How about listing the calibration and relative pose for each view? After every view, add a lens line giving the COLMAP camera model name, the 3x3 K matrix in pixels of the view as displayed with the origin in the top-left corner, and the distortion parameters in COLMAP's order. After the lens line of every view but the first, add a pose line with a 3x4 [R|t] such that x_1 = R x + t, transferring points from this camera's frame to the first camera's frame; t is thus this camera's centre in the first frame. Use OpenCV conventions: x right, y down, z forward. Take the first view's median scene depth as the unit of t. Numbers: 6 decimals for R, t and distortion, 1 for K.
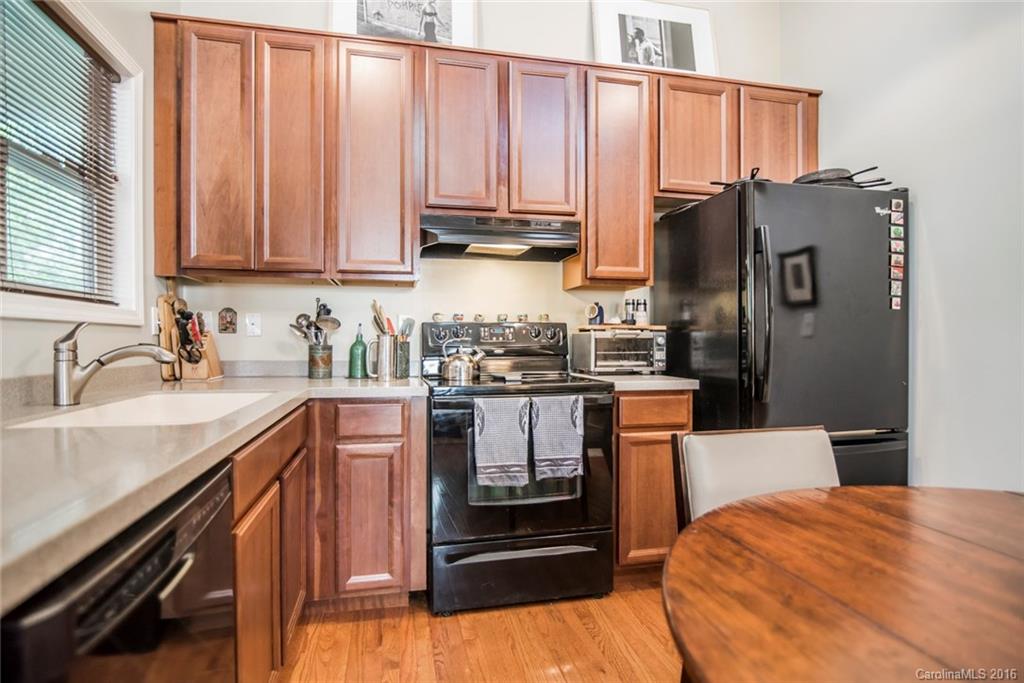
lens RADIAL K [[490.9, 0, 515.5], [0, 490.9, 344.9], [0, 0, 1]] dist [0.001378, 0.001029]
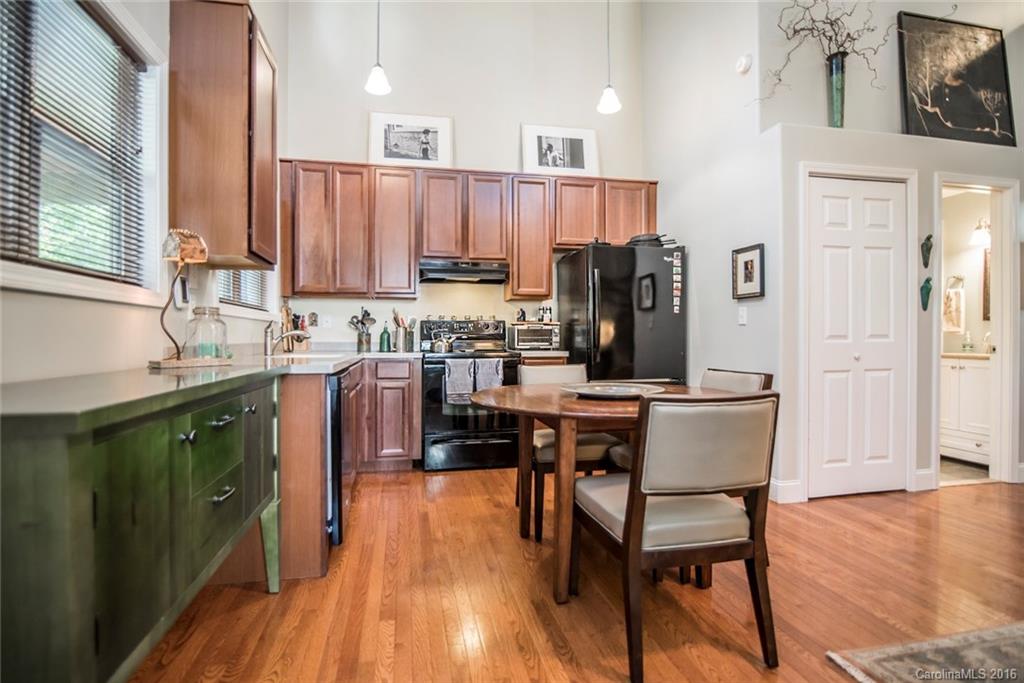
lens RADIAL K [[454.5, 0, 488.6], [0, 454.5, 340.6], [0, 0, 1]] dist [0.020344, -0.000010]
pose [[0.998278, 0.001303, -0.058650, 0.156070], [-0.001360, 0.999999, -0.000920, 0.029411], [0.058649, 0.000998, 0.998278, -0.644916]]
